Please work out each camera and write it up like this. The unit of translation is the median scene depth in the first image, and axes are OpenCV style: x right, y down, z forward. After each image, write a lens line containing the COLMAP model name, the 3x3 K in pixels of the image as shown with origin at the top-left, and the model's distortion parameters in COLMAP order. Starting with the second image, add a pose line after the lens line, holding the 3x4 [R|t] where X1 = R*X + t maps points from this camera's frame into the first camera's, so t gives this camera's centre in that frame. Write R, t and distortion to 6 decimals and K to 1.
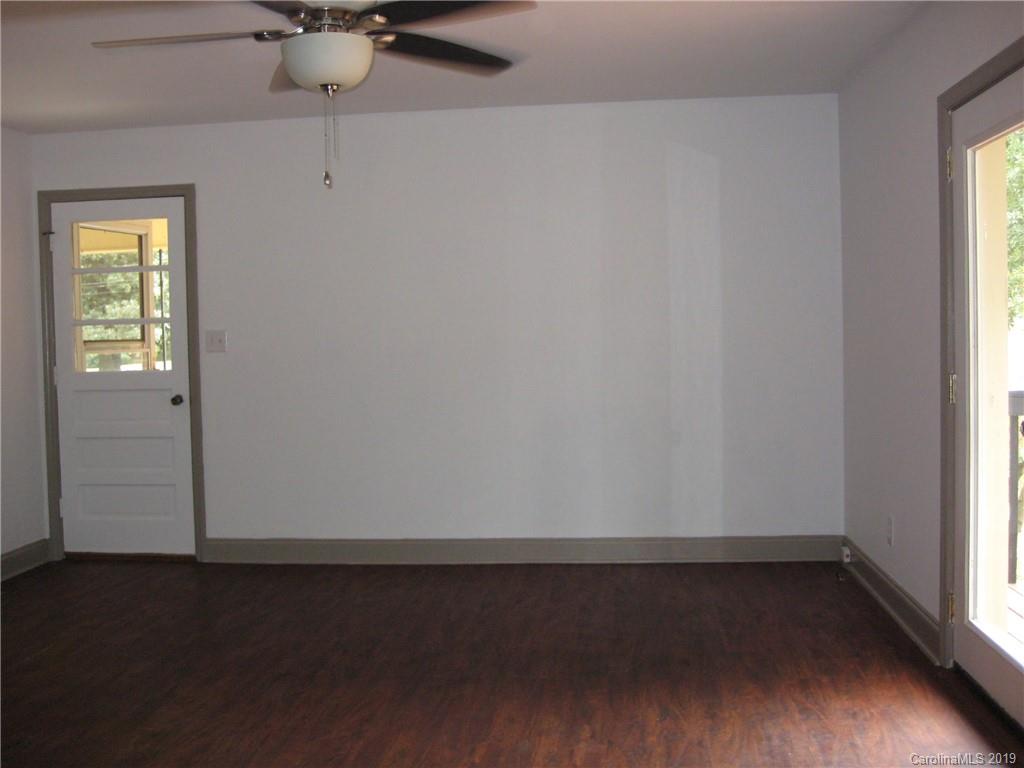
lens RADIAL K [[1065.4, 0, 503.5], [0, 1065.4, 379.4], [0, 0, 1]] dist [-0.137545, 0.134479]
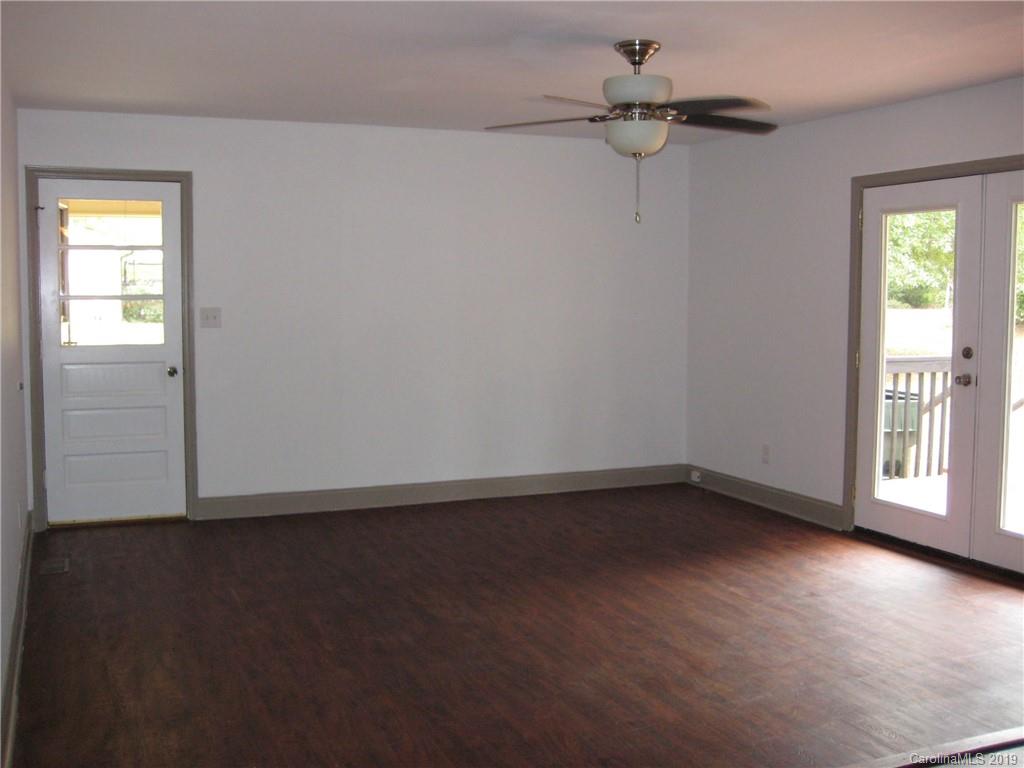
lens RADIAL K [[1065.4, 0, 503.5], [0, 1065.4, 379.4], [0, 0, 1]] dist [-0.137545, 0.134479]
pose [[0.873654, -0.014515, 0.486330, -0.538152], [0.000287, 0.999570, 0.029319, -0.004148], [-0.486547, -0.025475, 0.873283, -0.104421]]
